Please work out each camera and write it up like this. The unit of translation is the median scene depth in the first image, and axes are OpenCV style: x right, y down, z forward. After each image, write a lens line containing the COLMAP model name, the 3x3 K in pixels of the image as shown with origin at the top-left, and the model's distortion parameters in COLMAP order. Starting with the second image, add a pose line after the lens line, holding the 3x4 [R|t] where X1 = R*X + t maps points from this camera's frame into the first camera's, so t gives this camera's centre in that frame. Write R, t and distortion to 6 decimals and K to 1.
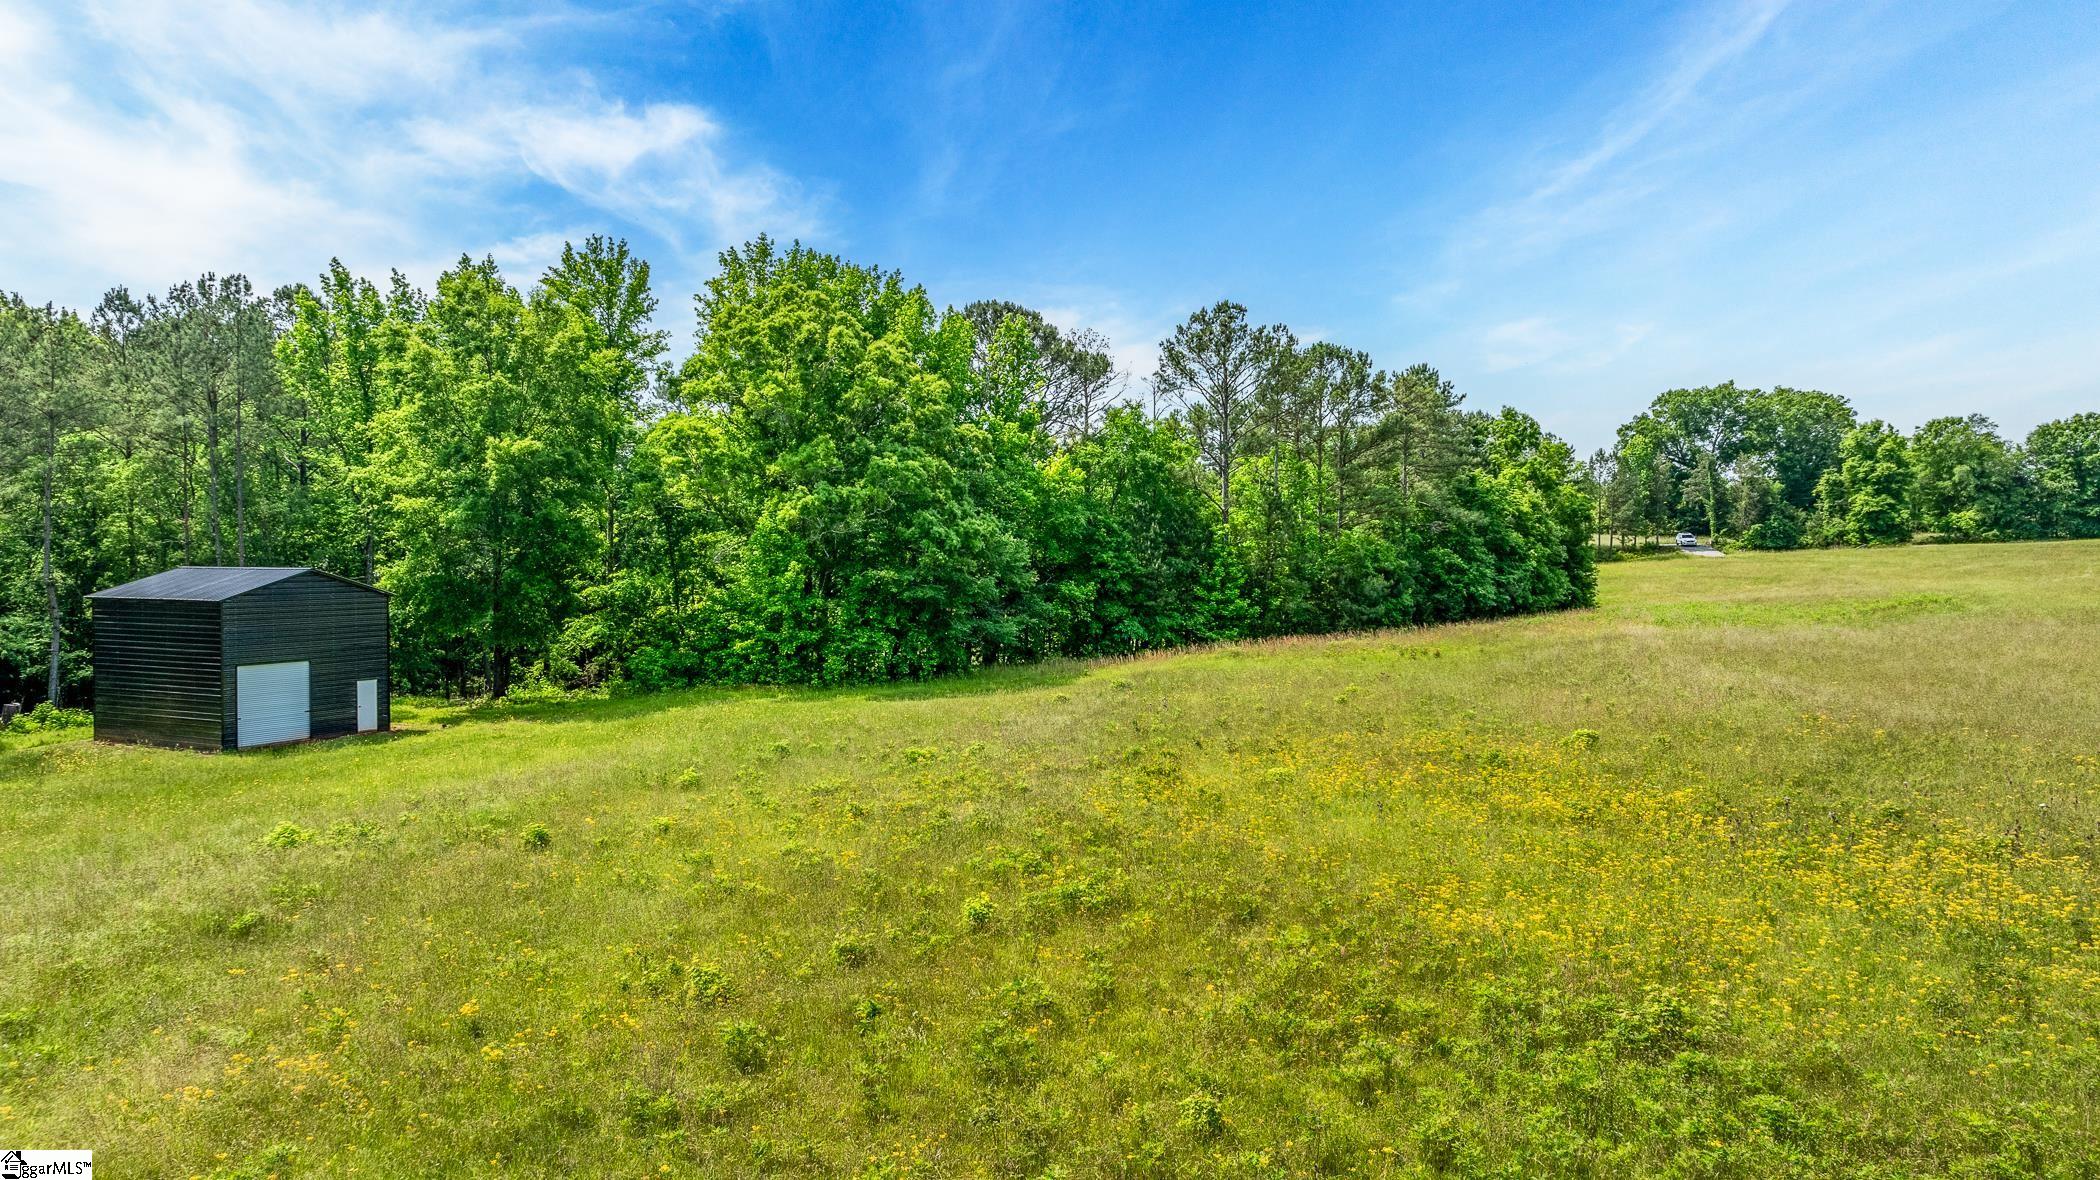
lens RADIAL K [[1476.4, 0, 1050.0], [0, 1476.4, 590.0], [0, 0, 1]] dist [-0.032107, 0.076627]
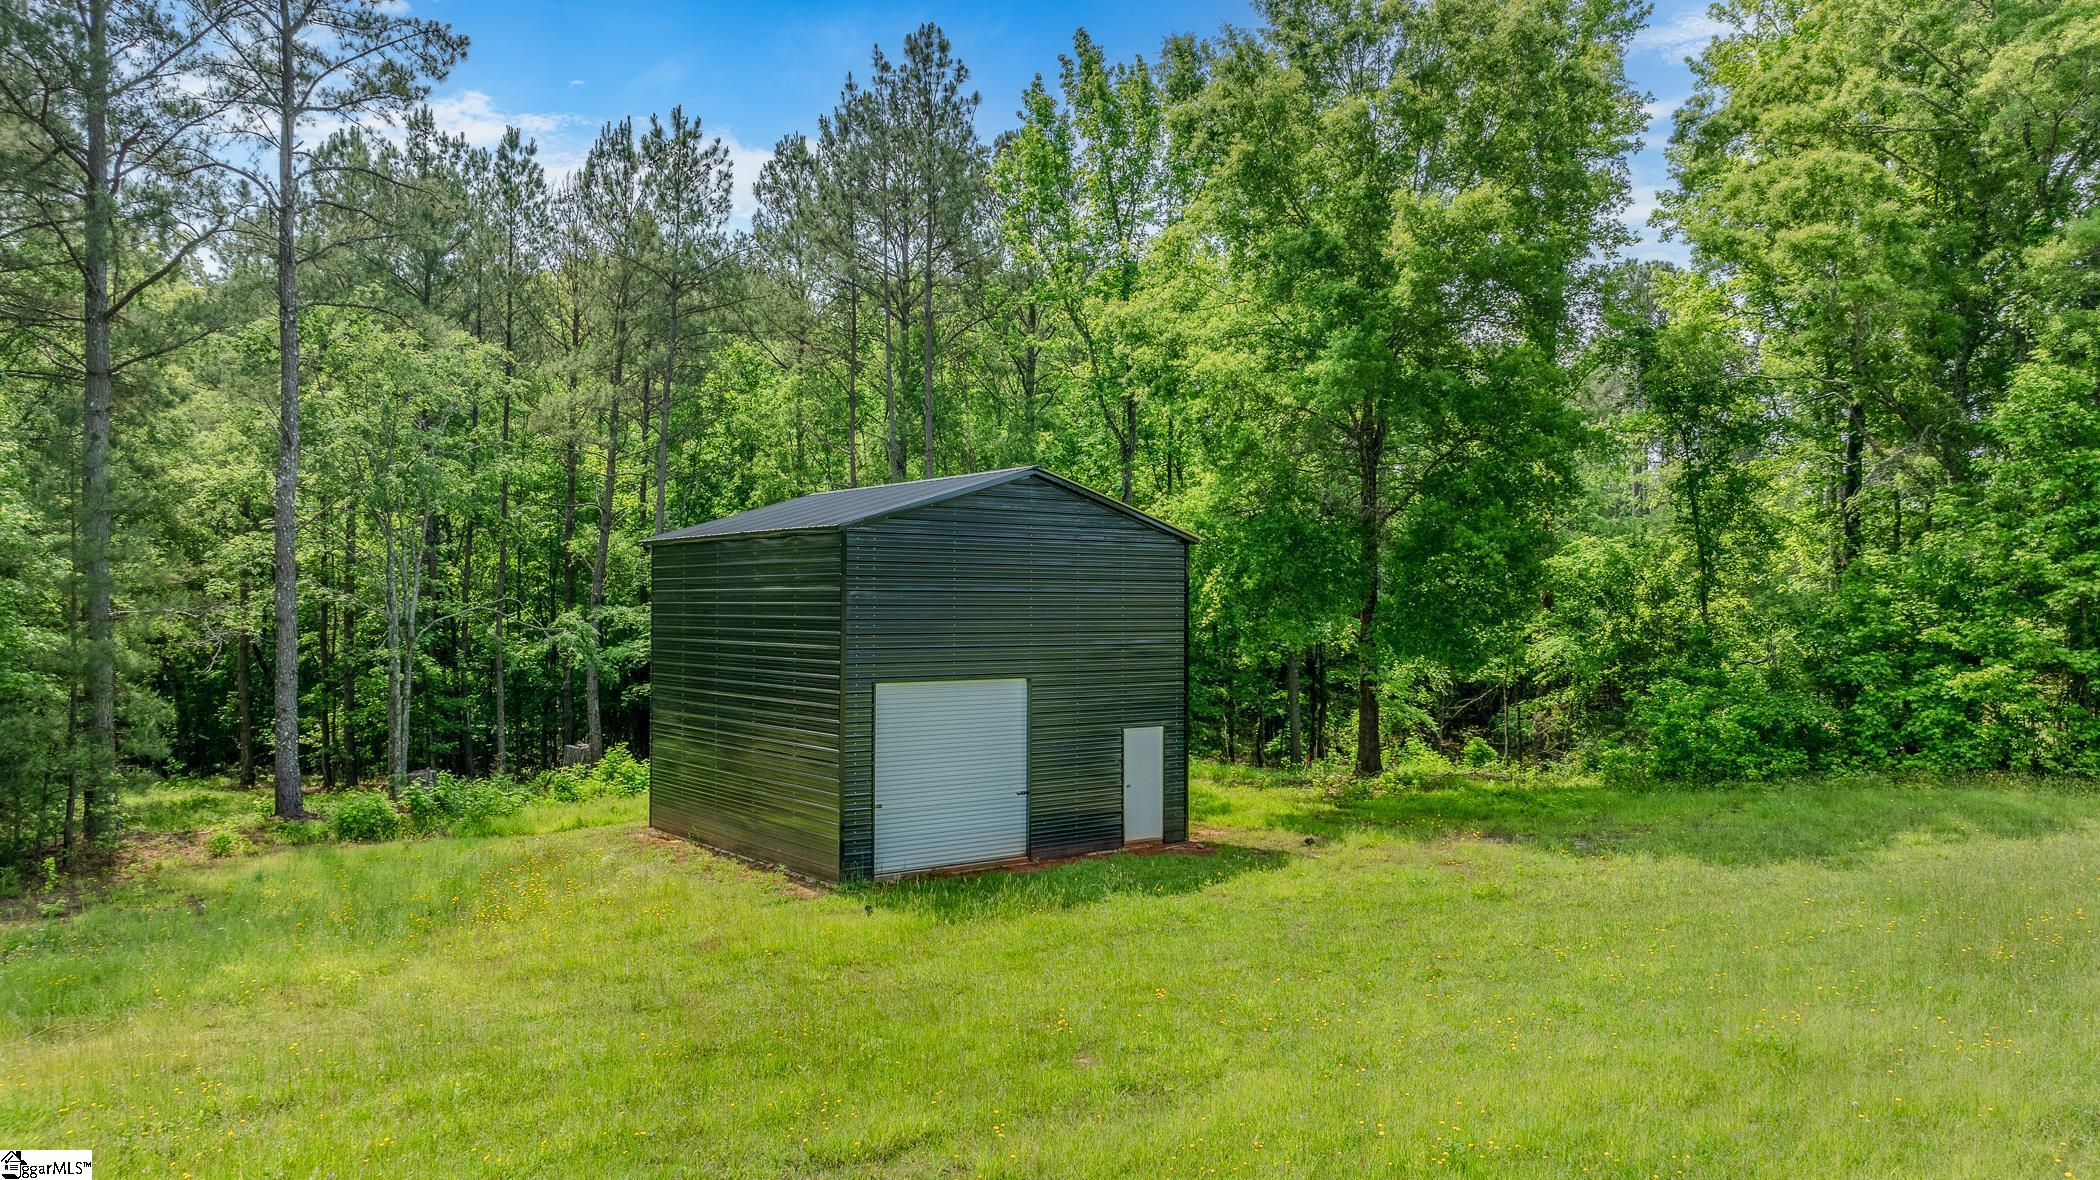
lens RADIAL K [[1476.4, 0, 1050.0], [0, 1476.4, 590.0], [0, 0, 1]] dist [-0.032107, 0.076627]
pose [[0.896729, -0.003812, -0.442565, -0.290187], [-0.016073, 0.999023, -0.041173, 0.038524], [0.442289, 0.044035, 0.895791, 0.582918]]
